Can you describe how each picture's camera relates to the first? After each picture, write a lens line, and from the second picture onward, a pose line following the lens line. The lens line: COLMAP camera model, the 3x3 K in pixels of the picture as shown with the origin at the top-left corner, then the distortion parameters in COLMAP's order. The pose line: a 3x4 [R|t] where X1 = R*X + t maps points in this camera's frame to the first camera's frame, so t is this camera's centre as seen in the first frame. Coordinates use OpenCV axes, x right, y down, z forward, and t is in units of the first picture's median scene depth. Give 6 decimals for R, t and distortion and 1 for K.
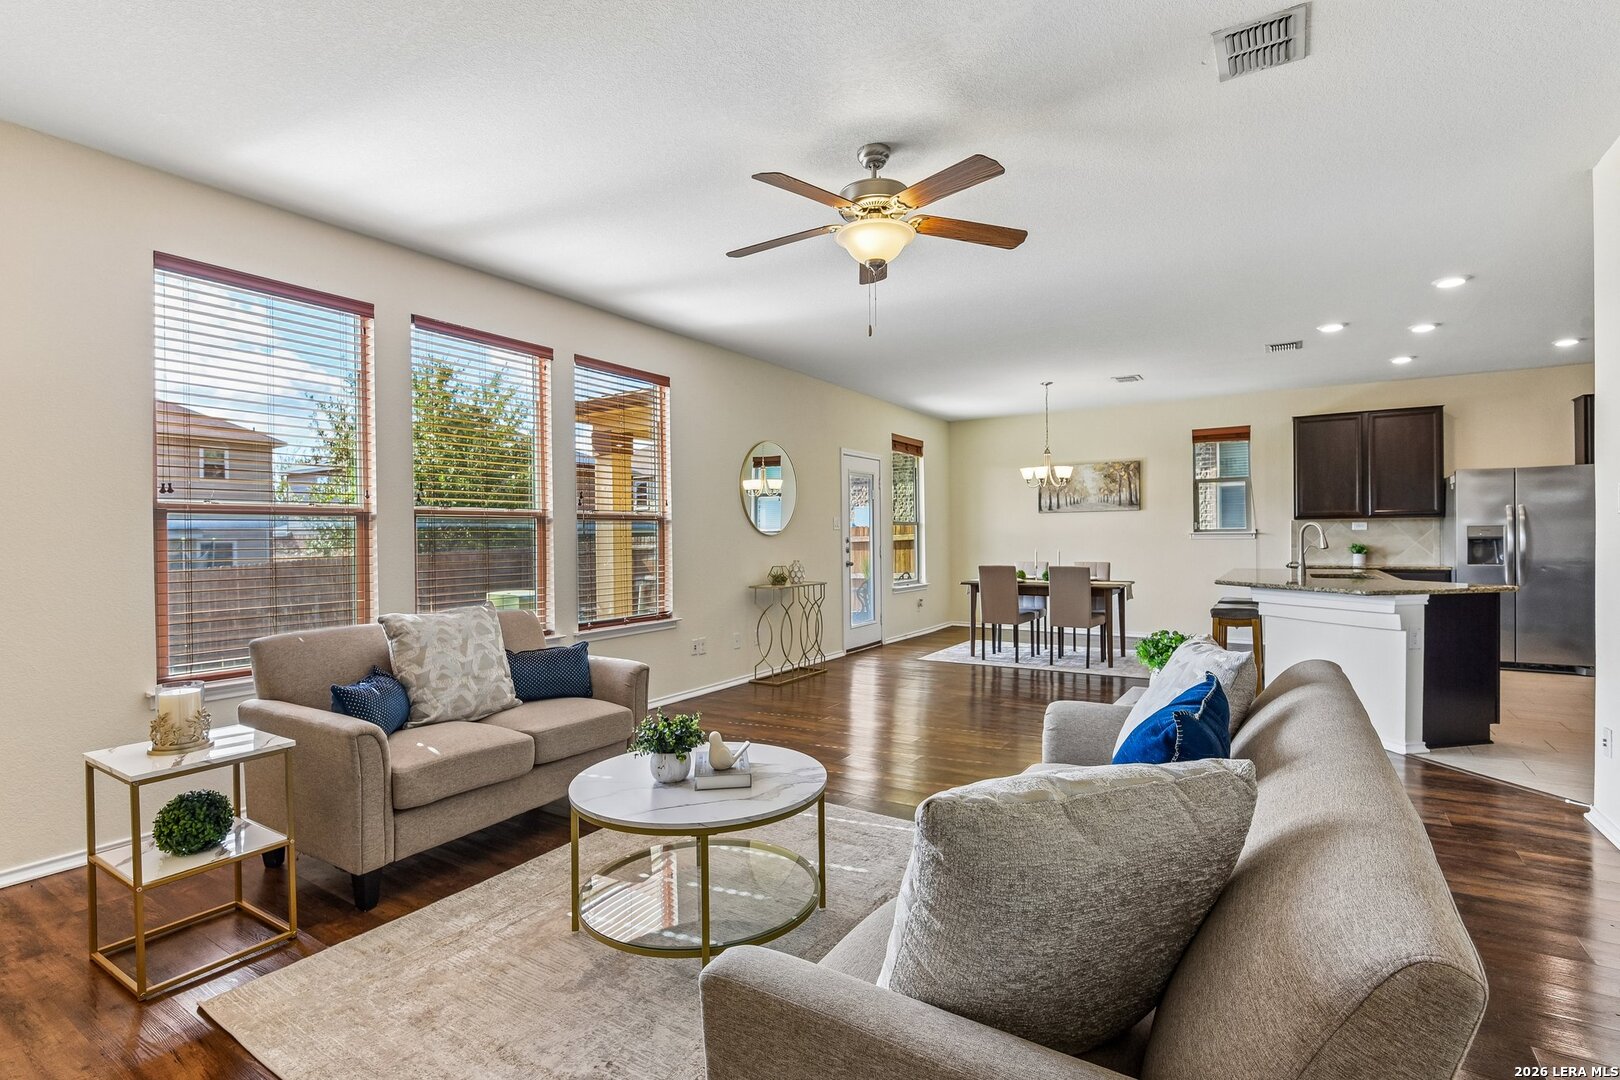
lens RADIAL K [[772.9, 0, 800.4], [0, 772.9, 536.9], [0, 0, 1]] dist [0.002378, -0.008575]
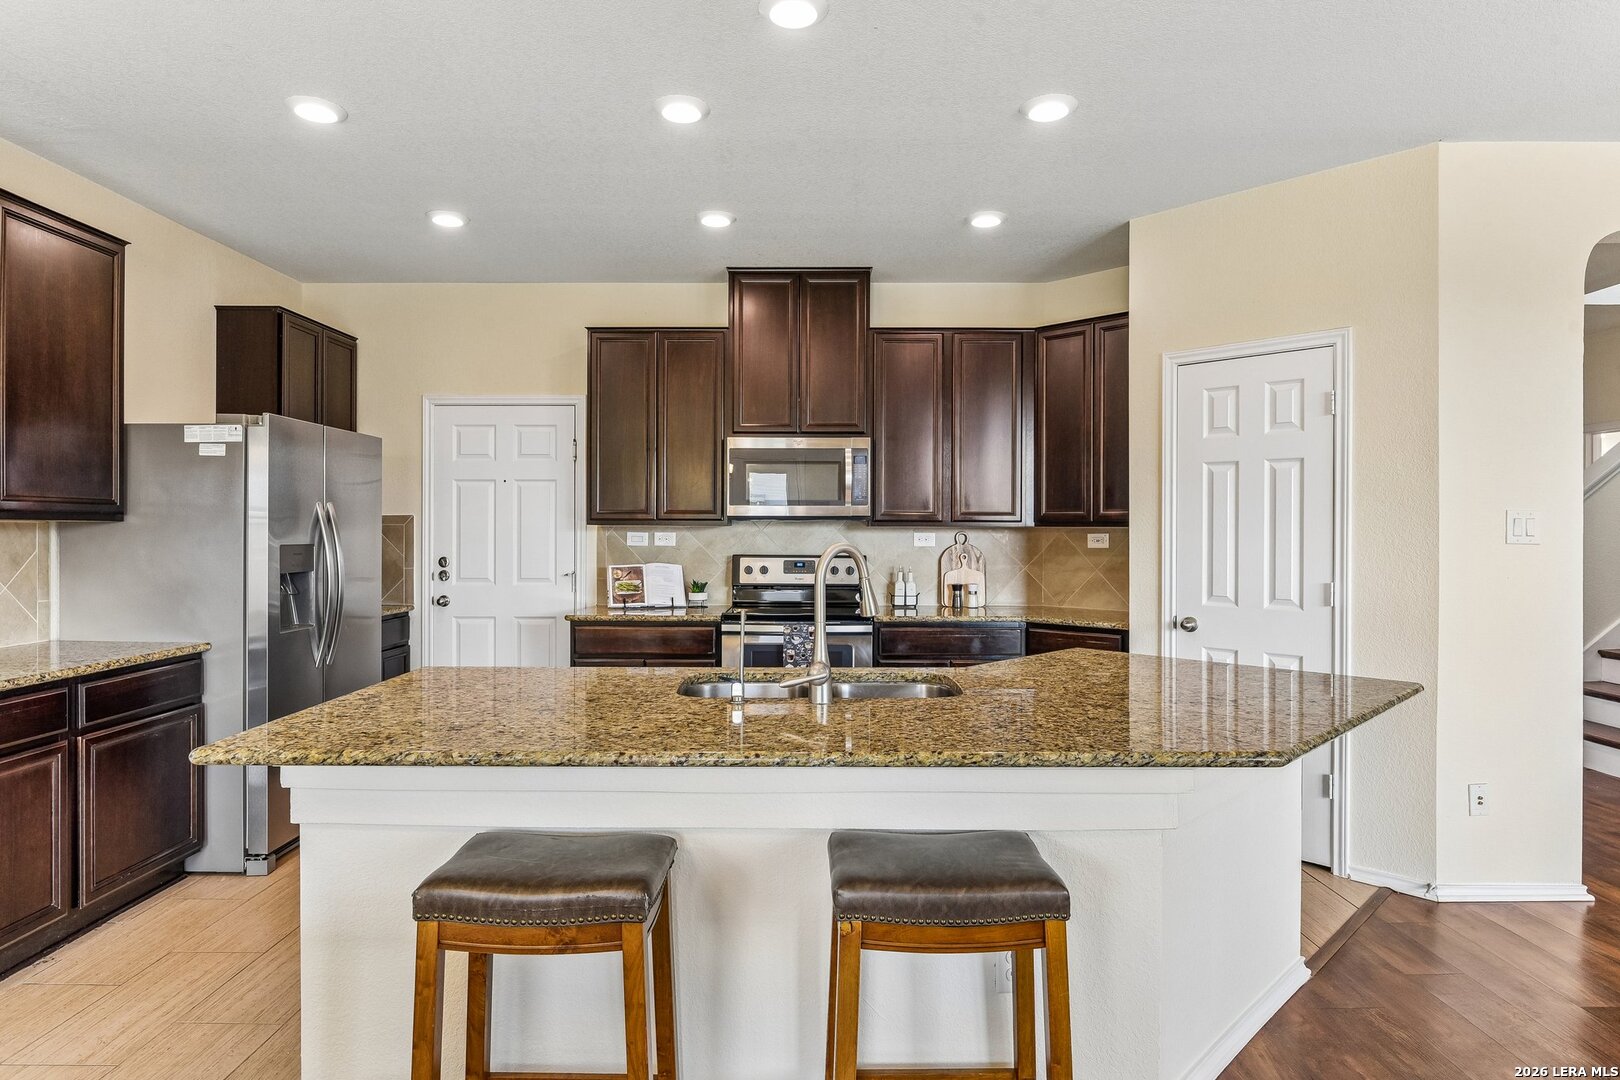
lens RADIAL K [[900.3, 0, 806.8], [0, 900.3, 533.0], [0, 0, 1]] dist [-0.004497, -0.004472]
pose [[-0.537041, 0.006216, 0.843533, 0.231898], [0.002714, 0.999980, -0.005641, -0.014484], [-0.843552, -0.000740, -0.537048, 0.868585]]
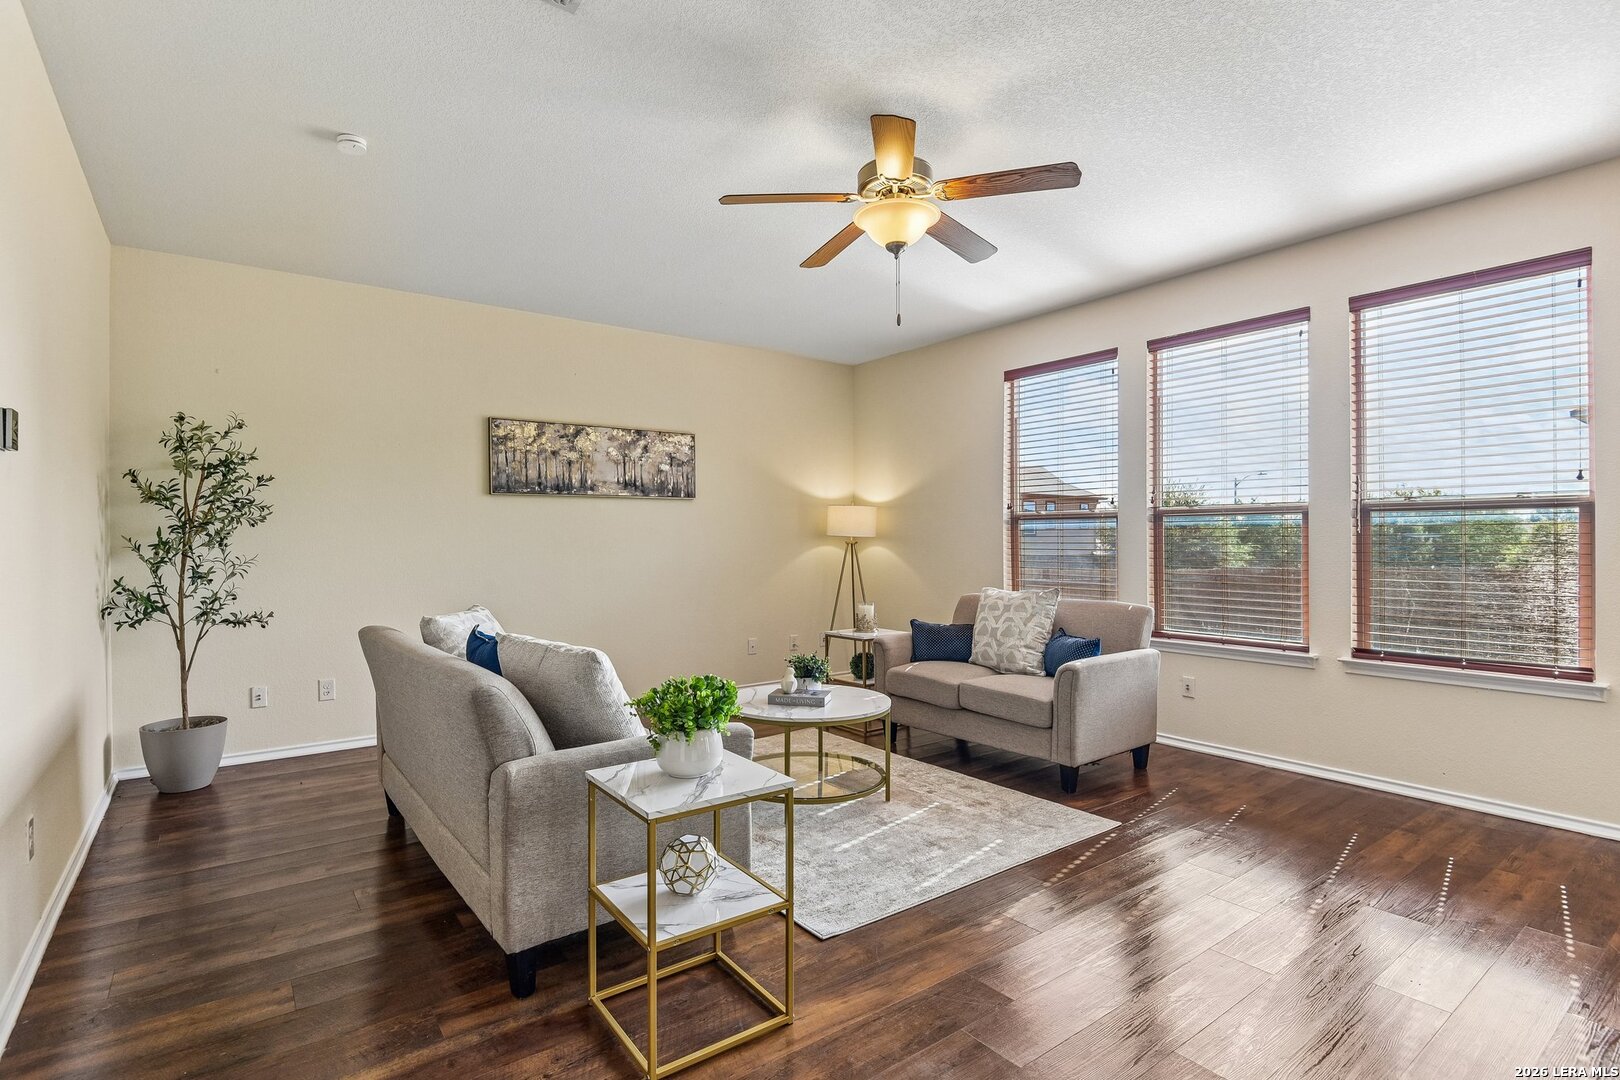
lens RADIAL K [[803.8, 0, 813.8], [0, 803.8, 526.7], [0, 0, 1]] dist [-0.001529, -0.008607]
pose [[-0.352434, -0.001994, -0.935834, 0.404482], [0.006155, 0.999971, -0.004449, -0.004166], [0.935816, -0.007328, -0.352412, 0.486736]]
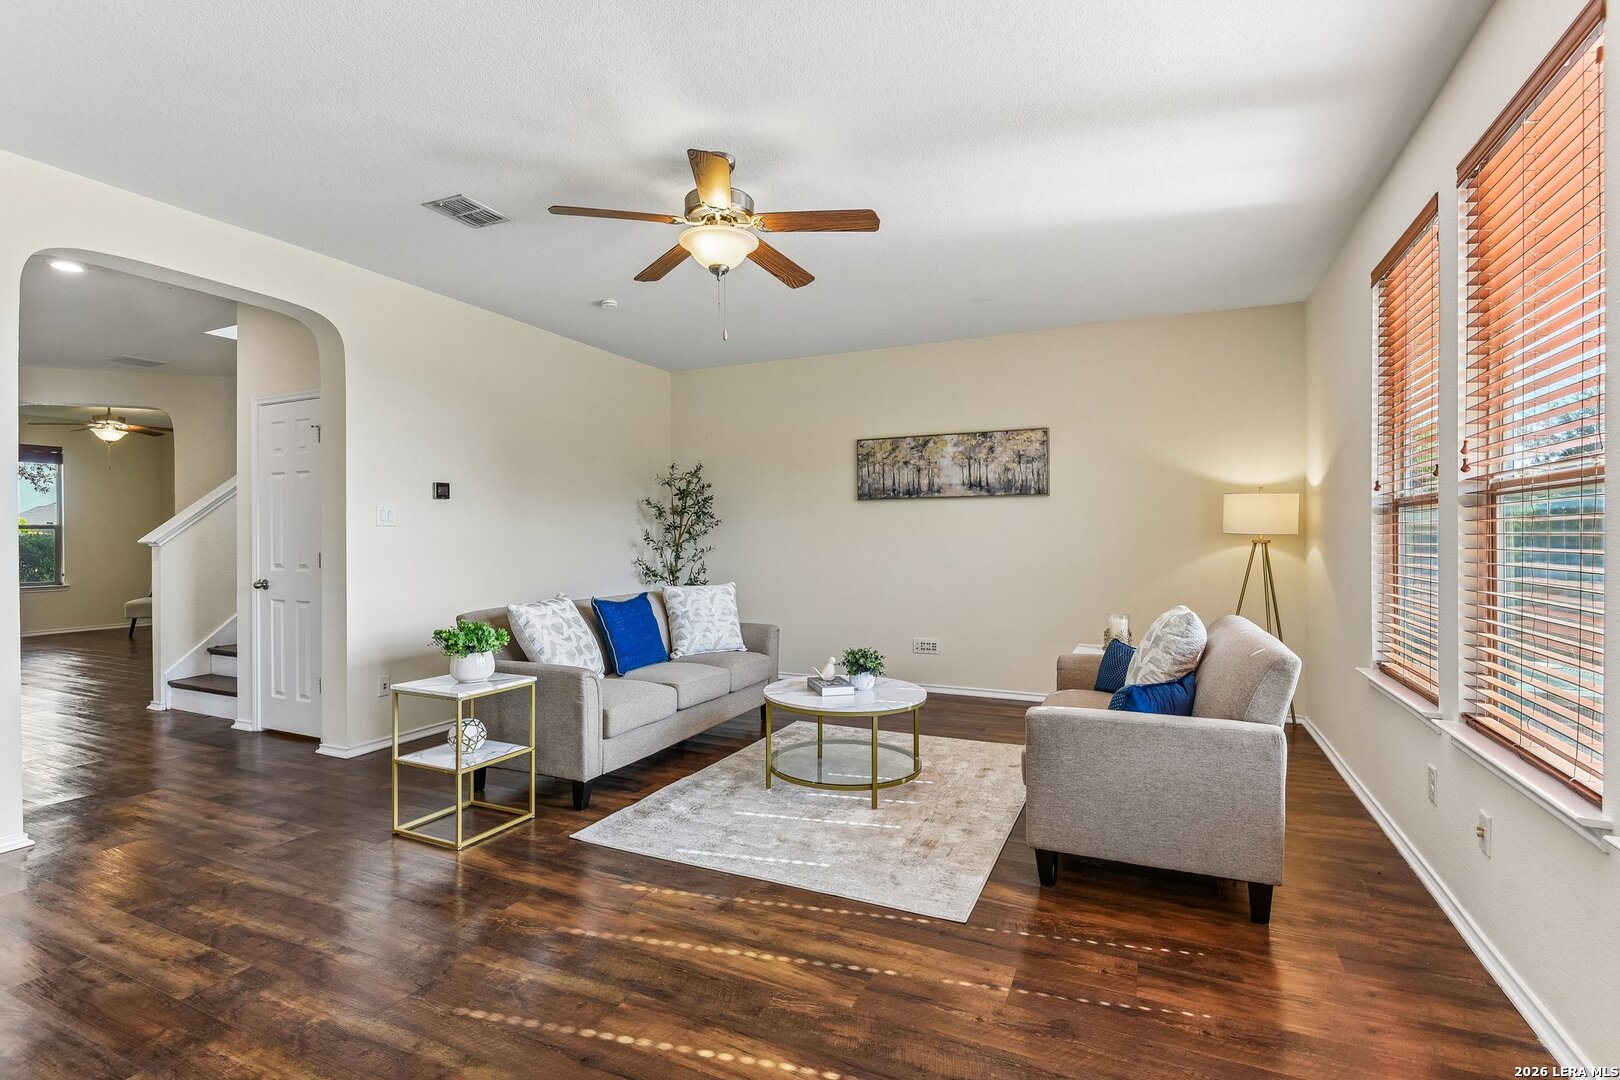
lens RADIAL K [[772.9, 0, 800.7], [0, 772.9, 531.8], [0, 0, 1]] dist [0.002378, -0.008575]
pose [[-0.992260, 0.010732, -0.123713, 0.048026], [0.011365, 0.999926, -0.004417, -0.000531], [0.123657, -0.005789, -0.992308, 0.784766]]
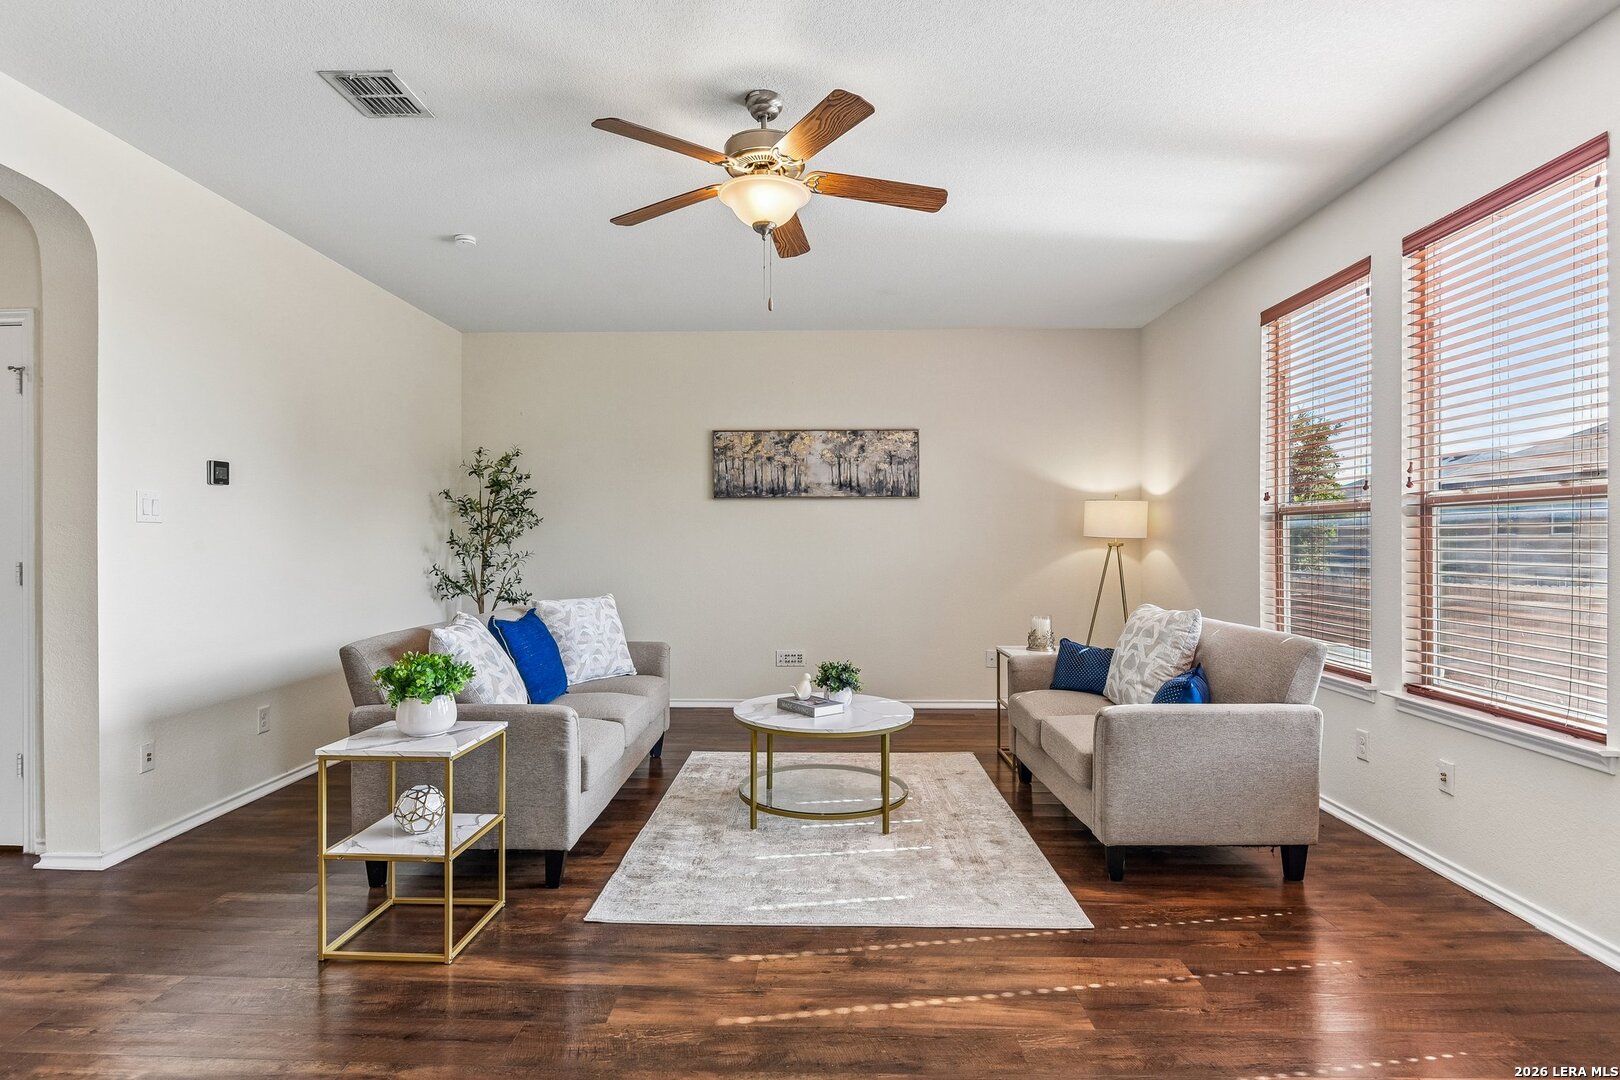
lens RADIAL K [[848.5, 0, 803.8], [0, 848.5, 537.0], [0, 0, 1]] dist [-0.007988, -0.008228]
pose [[-0.857828, 0.008426, -0.513867, 0.216578], [0.007870, 0.999964, 0.003258, -0.002338], [0.513876, -0.001249, -0.857864, 0.714900]]
